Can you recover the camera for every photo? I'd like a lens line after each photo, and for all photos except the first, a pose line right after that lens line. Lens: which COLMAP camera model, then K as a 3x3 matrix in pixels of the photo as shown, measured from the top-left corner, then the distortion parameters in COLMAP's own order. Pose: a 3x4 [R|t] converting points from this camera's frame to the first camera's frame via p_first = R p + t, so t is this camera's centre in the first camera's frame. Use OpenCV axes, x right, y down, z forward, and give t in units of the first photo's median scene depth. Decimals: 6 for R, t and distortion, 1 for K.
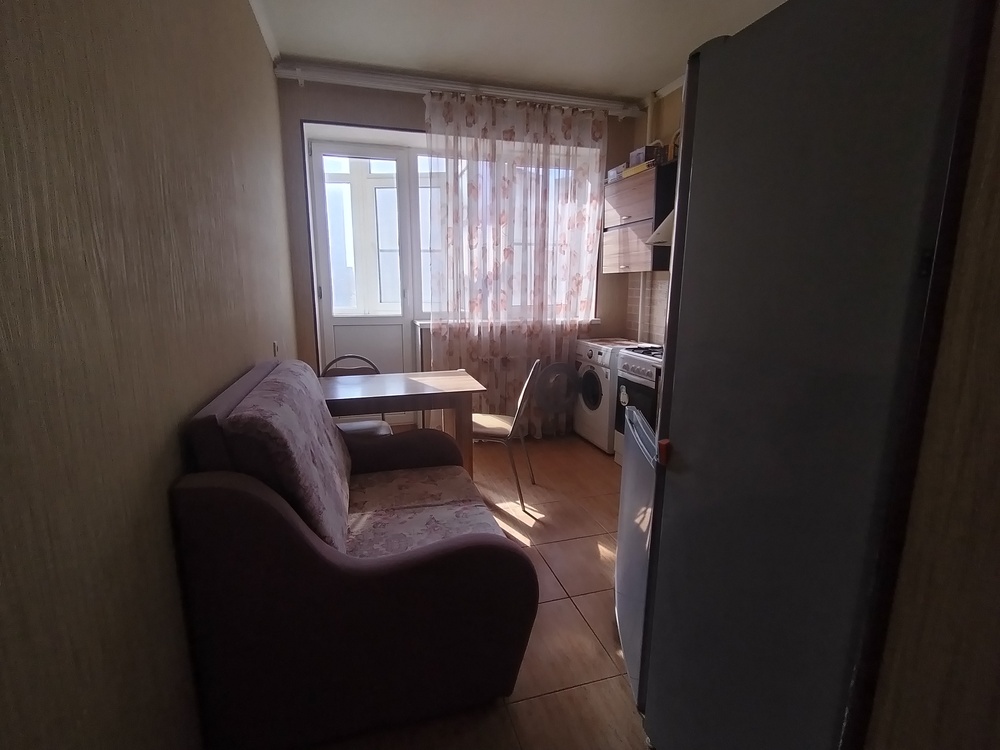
lens RADIAL K [[473.0, 0, 497.3], [0, 473.0, 375.2], [0, 0, 1]] dist [-0.004142, 0.000272]
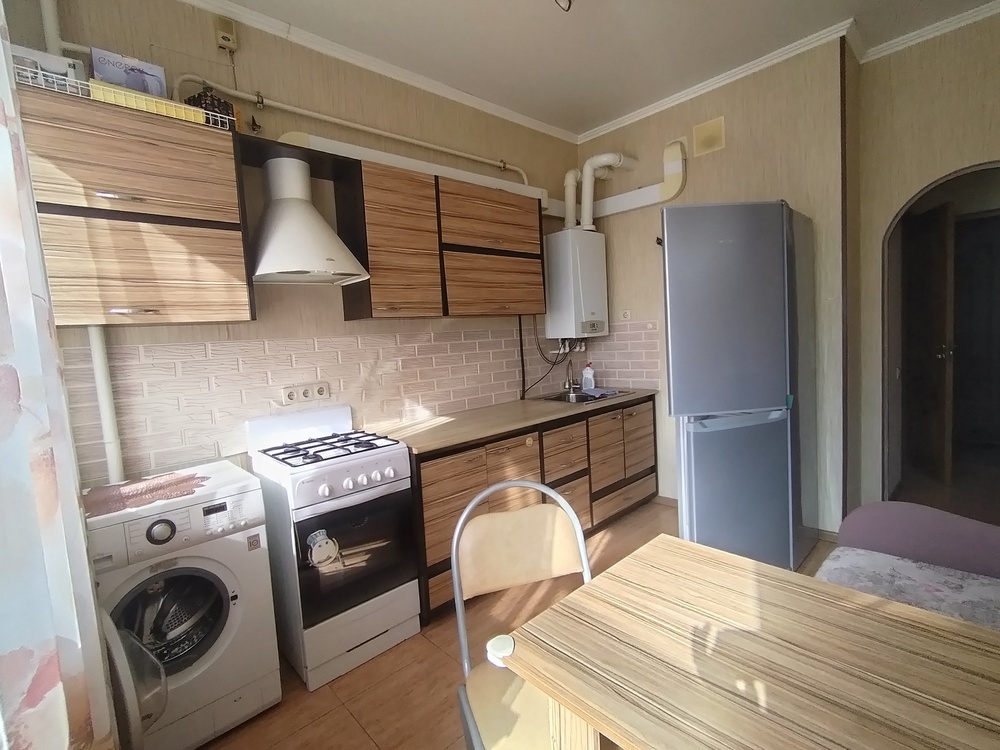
lens RADIAL K [[473.0, 0, 497.5], [0, 473.0, 369.2], [0, 0, 1]] dist [-0.004142, 0.000272]
pose [[-0.446814, -0.042399, 0.893621, -0.272968], [0.227409, 0.960684, 0.159286, -0.181228], [-0.865241, 0.274388, -0.419605, 0.957577]]
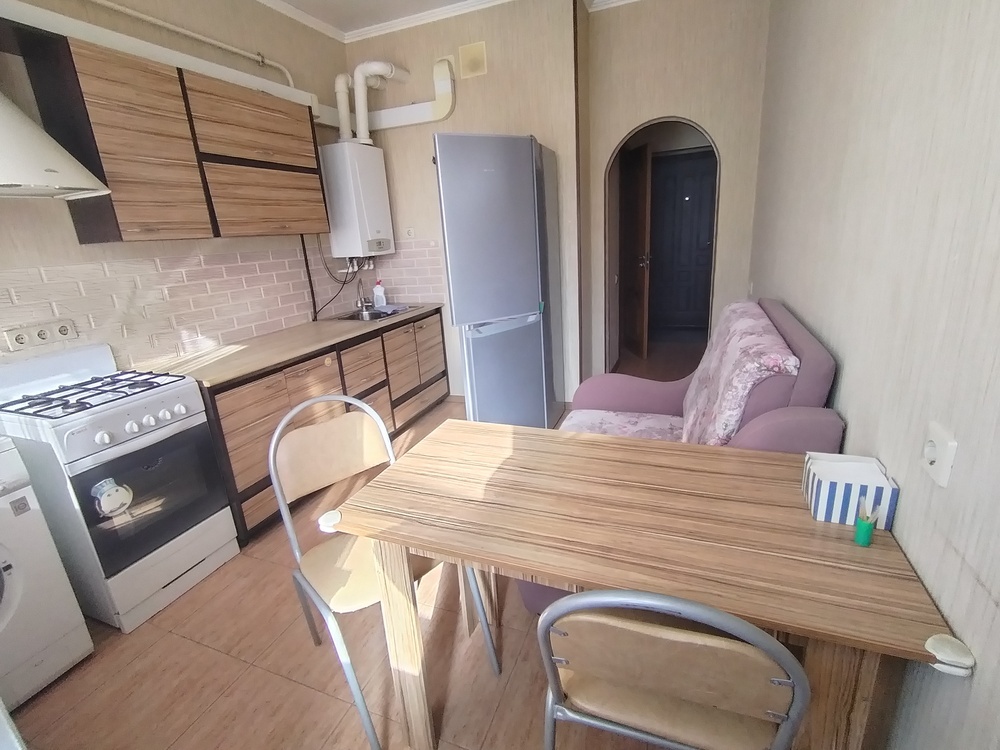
lens RADIAL K [[473.0, 0, 496.4], [0, 473.0, 372.8], [0, 0, 1]] dist [-0.004142, 0.000272]
pose [[-0.779777, -0.131150, 0.612166, -0.322098], [0.182760, 0.887534, 0.422944, -0.200658], [-0.598787, 0.441681, -0.668110, 0.990740]]
